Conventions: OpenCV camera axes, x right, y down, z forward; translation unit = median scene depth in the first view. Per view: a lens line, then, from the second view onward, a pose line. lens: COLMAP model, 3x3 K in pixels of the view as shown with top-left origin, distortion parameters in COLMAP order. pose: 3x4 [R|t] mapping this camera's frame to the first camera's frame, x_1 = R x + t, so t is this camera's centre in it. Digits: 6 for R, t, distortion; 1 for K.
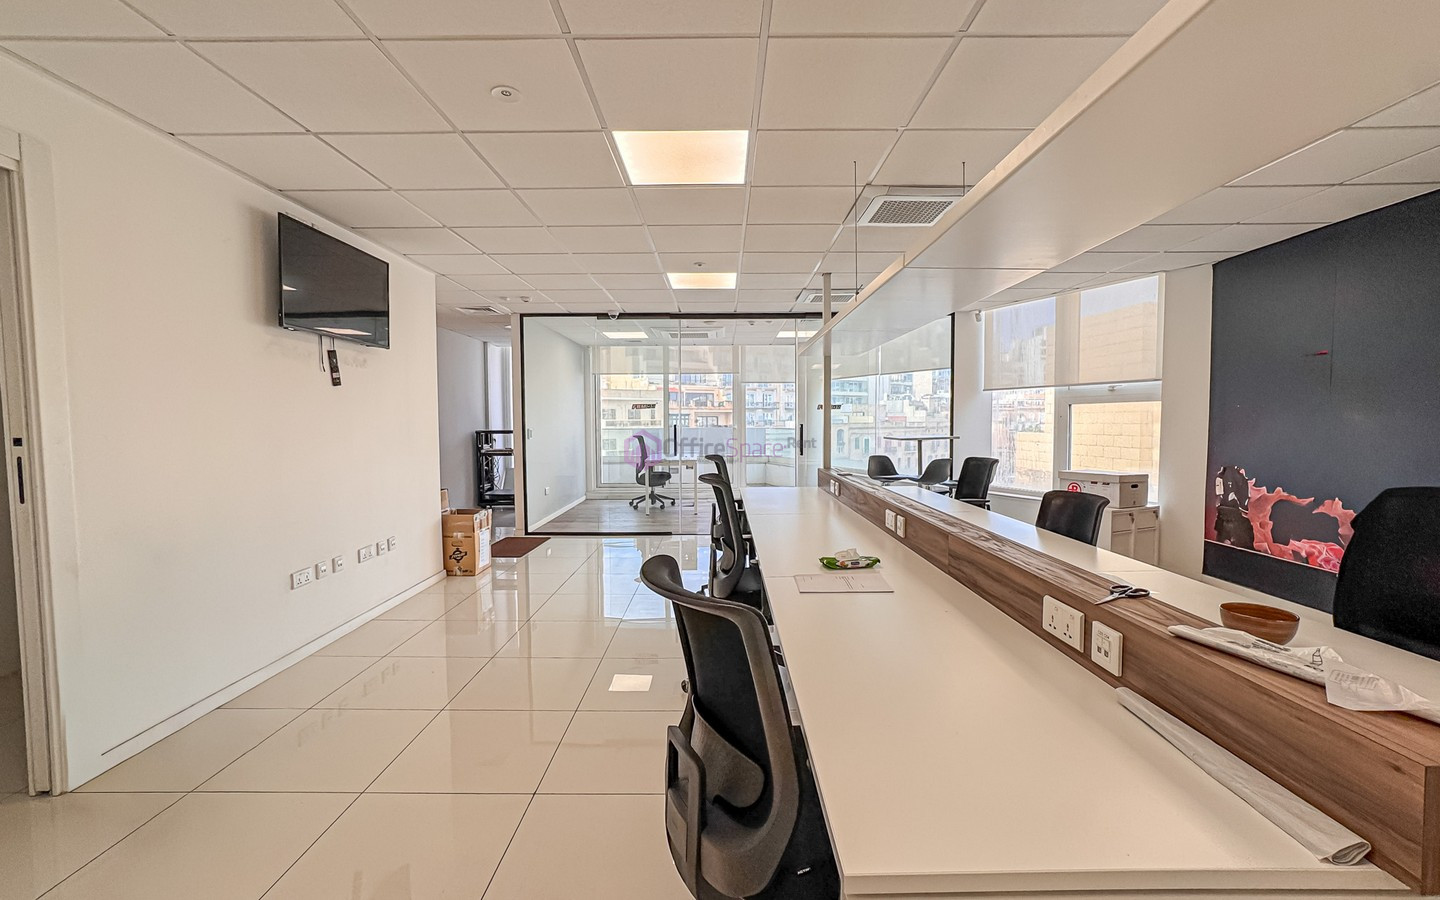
lens RADIAL K [[605.5, 0, 730.4], [0, 605.5, 451.8], [0, 0, 1]] dist [-0.040878, -0.000003]
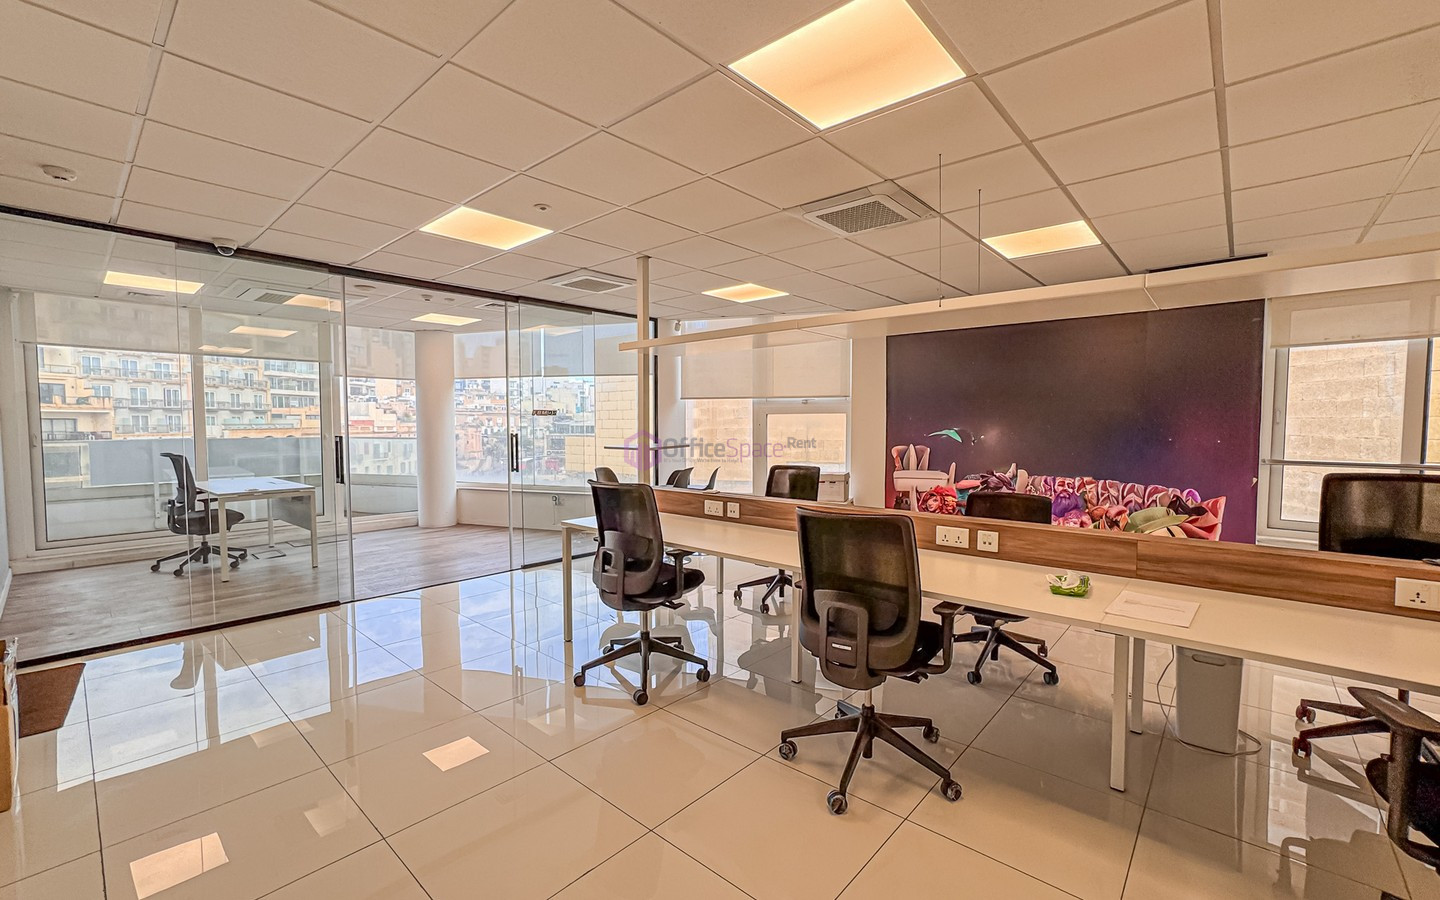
lens RADIAL K [[591.0, 0, 721.8], [0, 591.0, 453.3], [0, 0, 1]] dist [-0.009400, 0.000015]
pose [[0.671295, -0.033791, 0.740420, -0.355783], [0.036360, 0.999259, 0.012639, -0.023878], [-0.740298, 0.018437, 0.672026, 0.327815]]
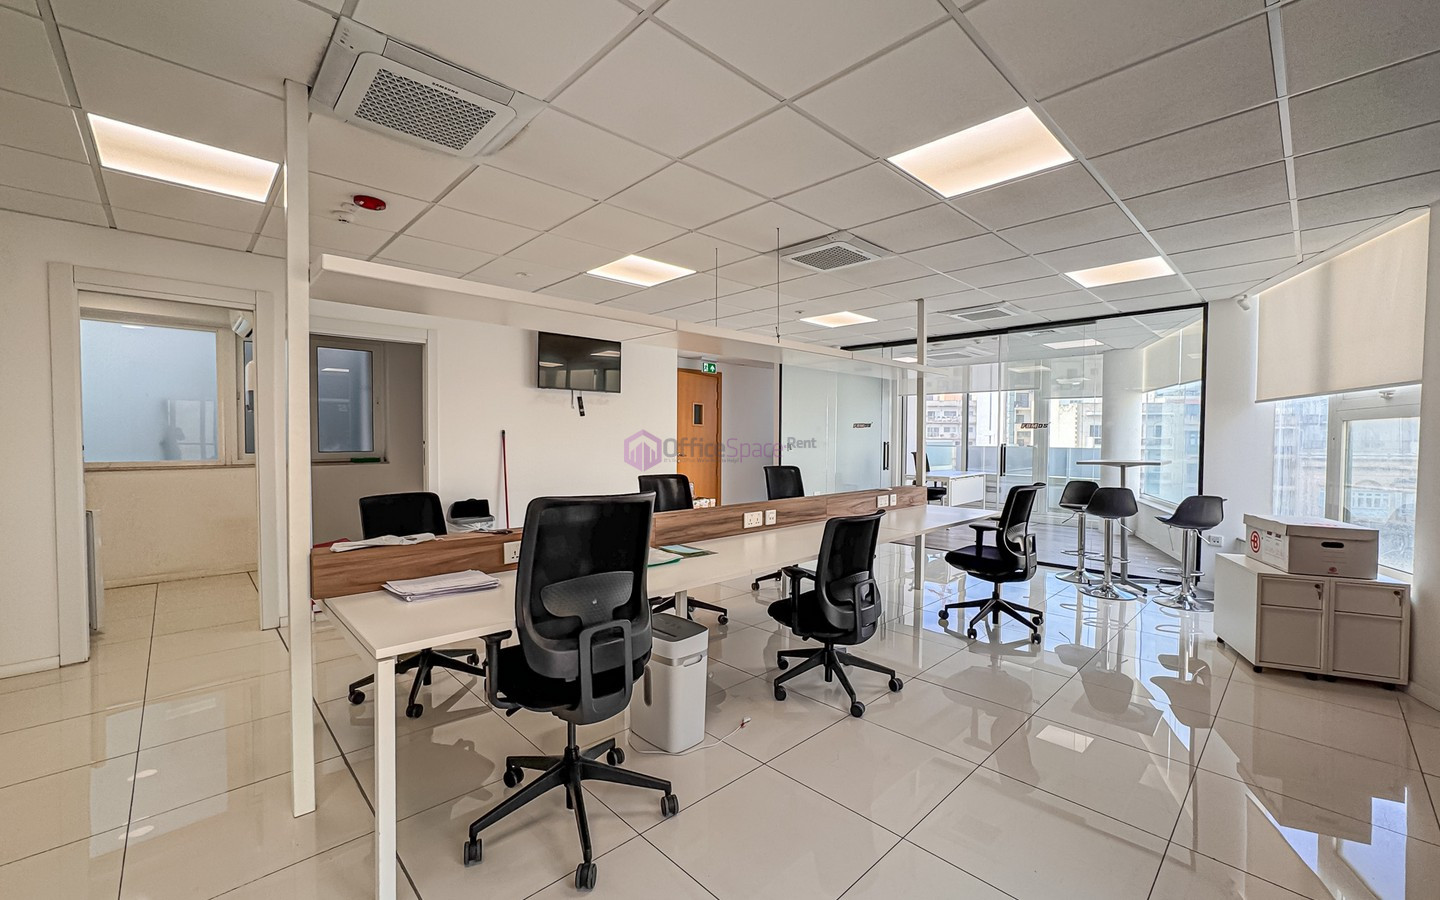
lens RADIAL K [[591.0, 0, 721.8], [0, 591.0, 453.3], [0, 0, 1]] dist [-0.009400, 0.000015]
pose [[0.691974, 0.030049, -0.721297, 0.605357], [-0.048191, 0.998827, -0.004620, -0.007520], [0.720312, 0.037957, 0.692611, 0.048460]]
